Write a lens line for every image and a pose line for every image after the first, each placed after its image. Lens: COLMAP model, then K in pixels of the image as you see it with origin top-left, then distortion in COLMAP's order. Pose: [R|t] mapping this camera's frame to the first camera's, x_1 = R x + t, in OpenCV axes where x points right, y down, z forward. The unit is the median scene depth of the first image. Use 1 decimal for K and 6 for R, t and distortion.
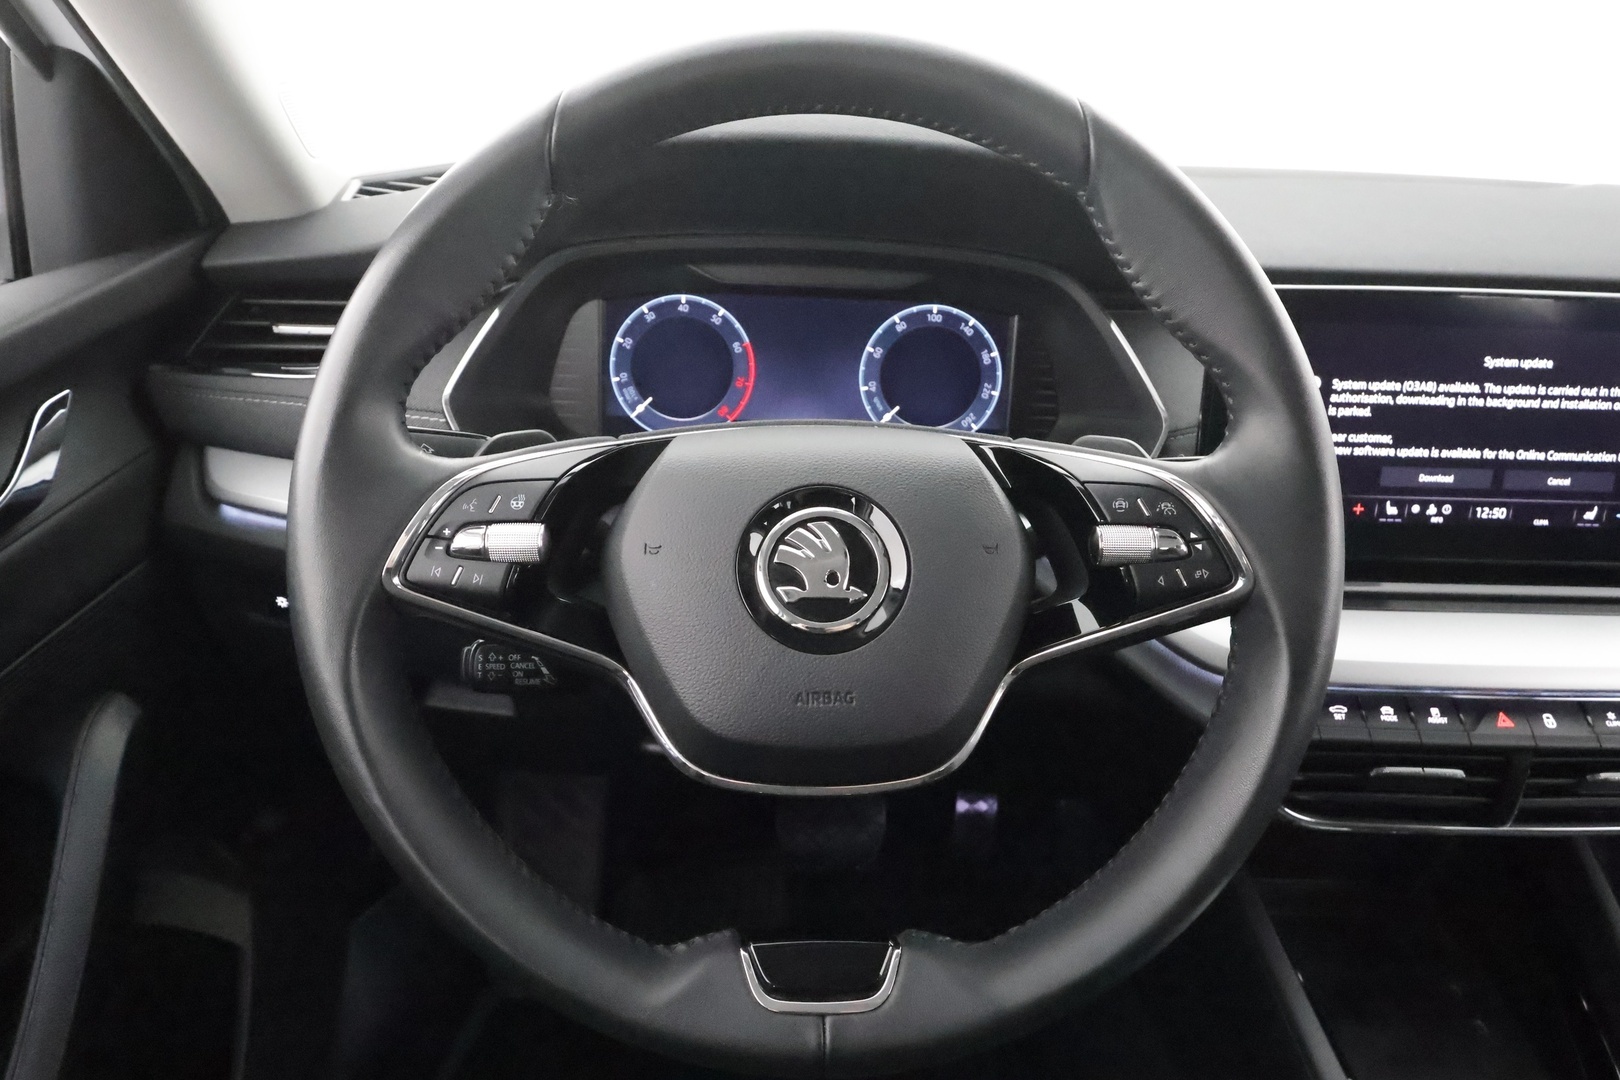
lens RADIAL K [[1156.7, 0, 810.0], [0, 1156.7, 540.0], [0, 0, 1]] dist [0.003971, 0.003204]
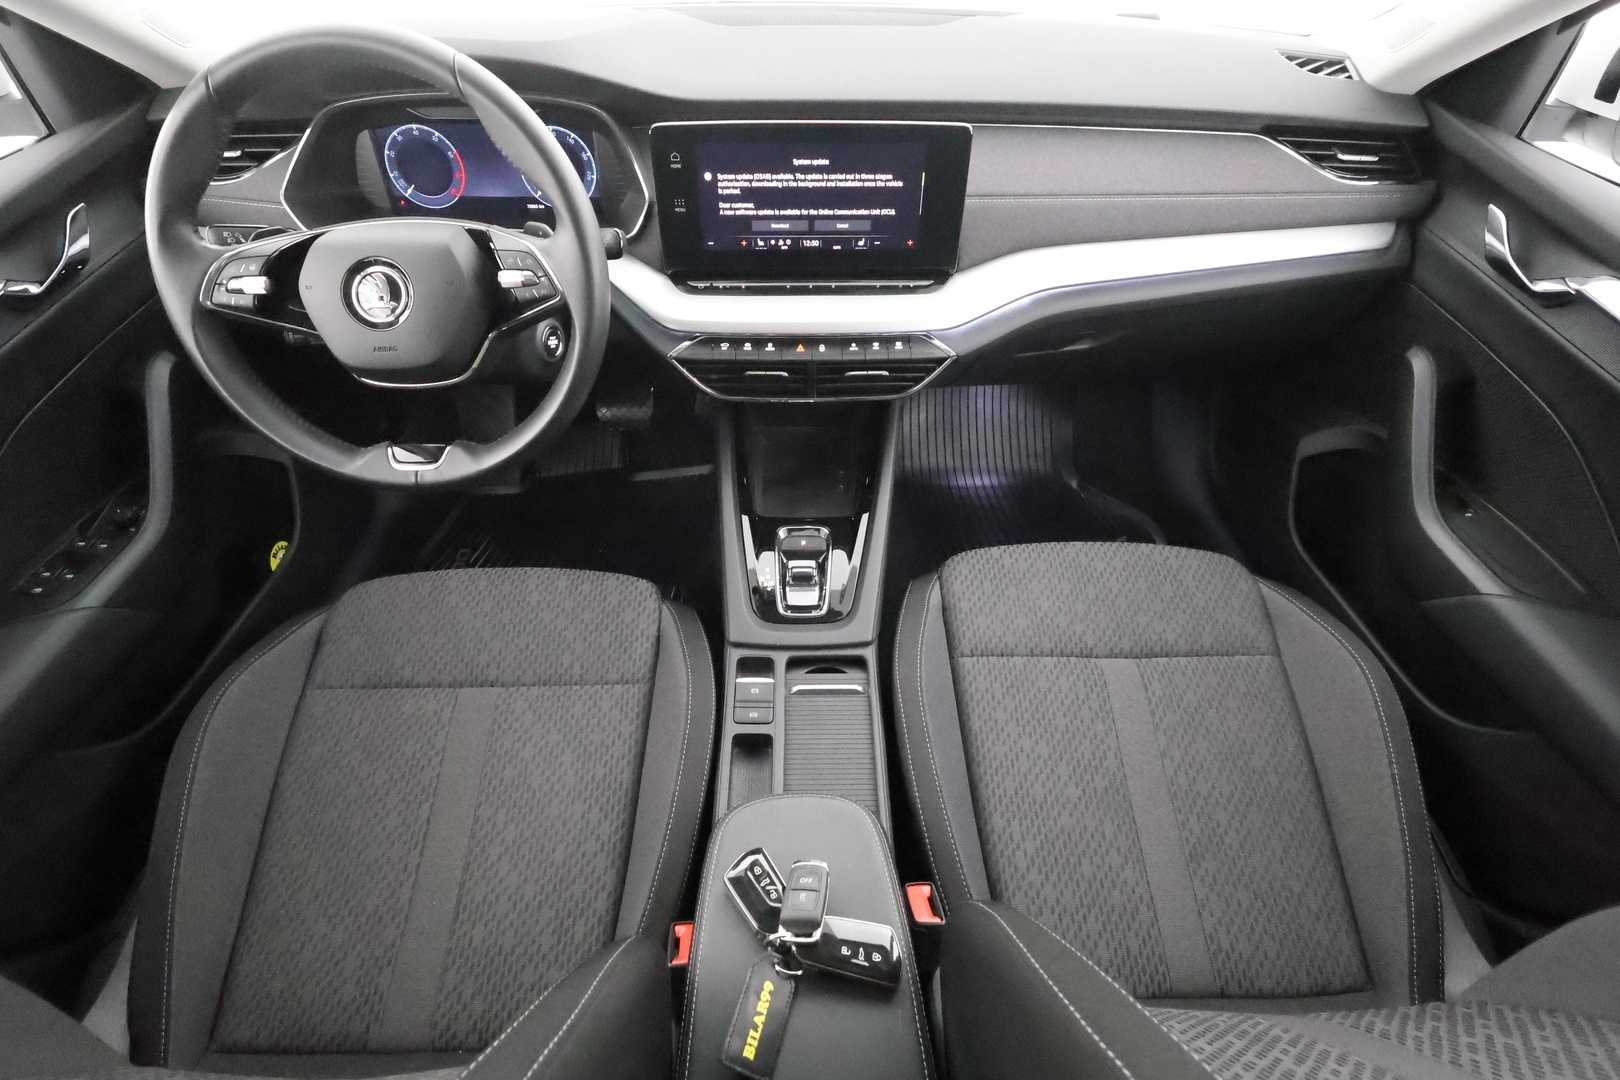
lens RADIAL K [[752.6, 0, 810.0], [0, 752.6, 540.0], [0, 0, 1]] dist [0.000825, -0.000228]
pose [[0.999491, -0.017191, -0.026866, 0.628378], [0.026364, 0.919351, 0.392555, -0.064282], [0.017951, -0.393064, 0.919336, -0.417071]]
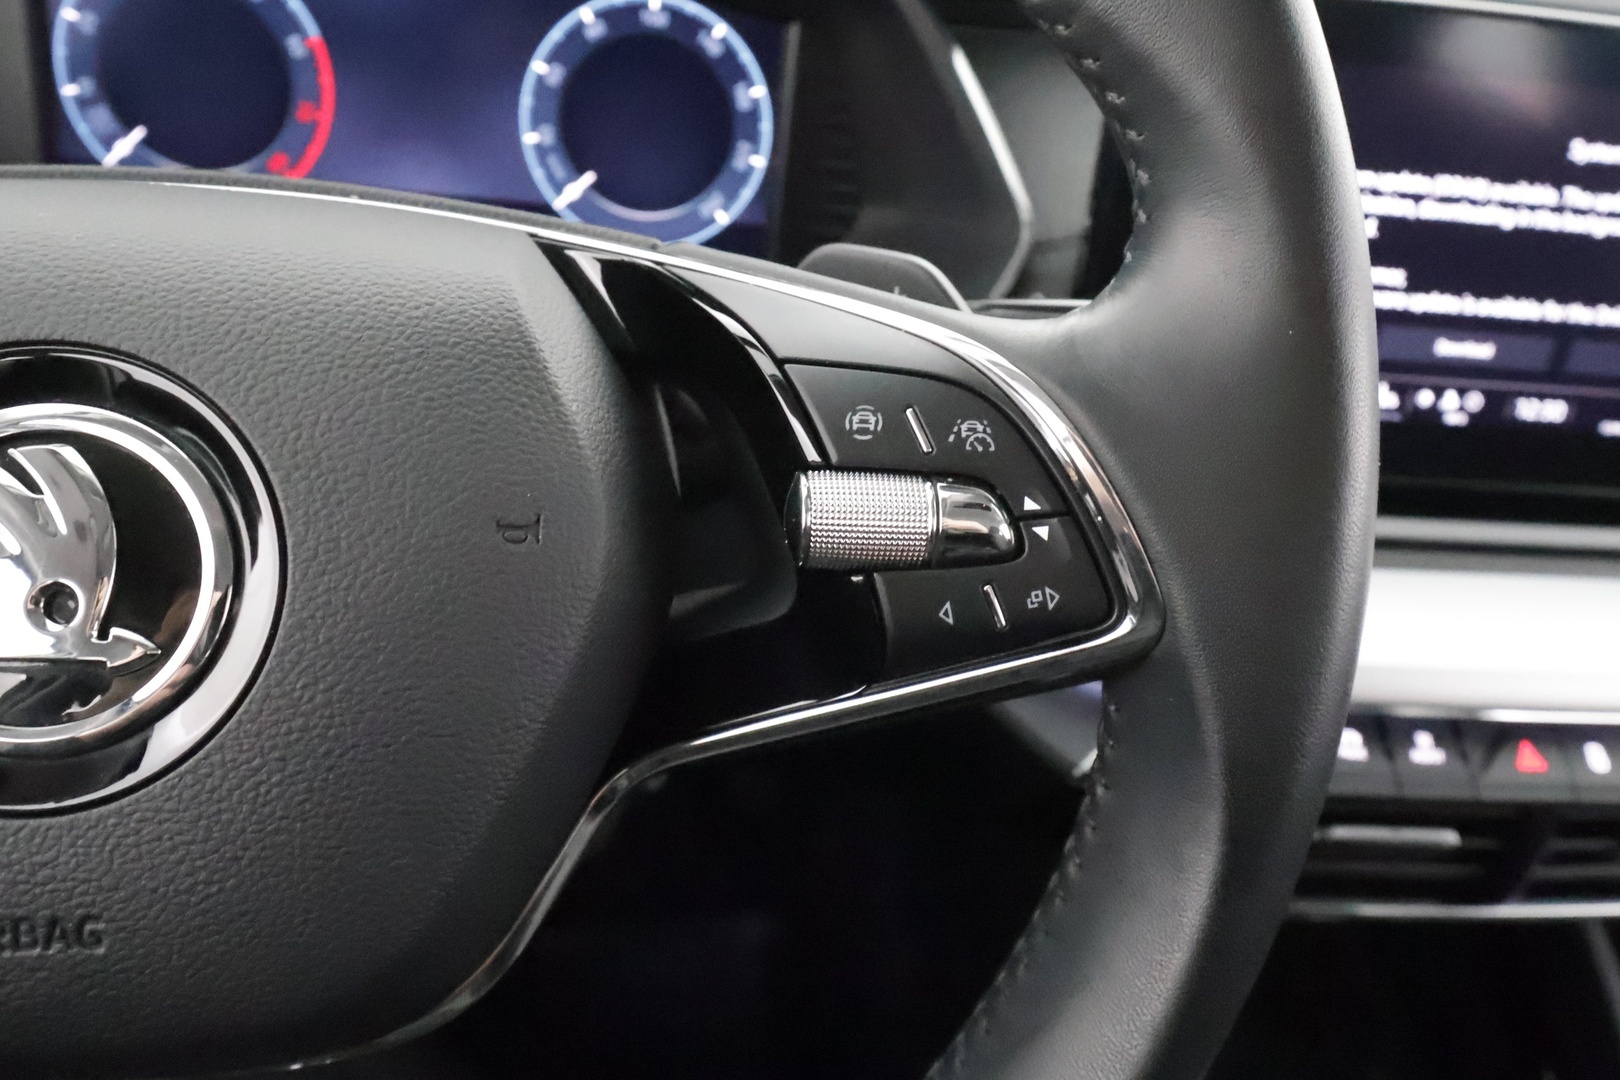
lens RADIAL K [[1276.3, 0, 810.0], [0, 1276.3, 540.0], [0, 0, 1]] dist [0.008845, -0.000323]
pose [[0.993203, 0.028347, 0.112890, 0.139015], [-0.044864, 0.988182, 0.146572, -0.038027], [-0.107401, -0.150641, 0.982737, 0.383952]]
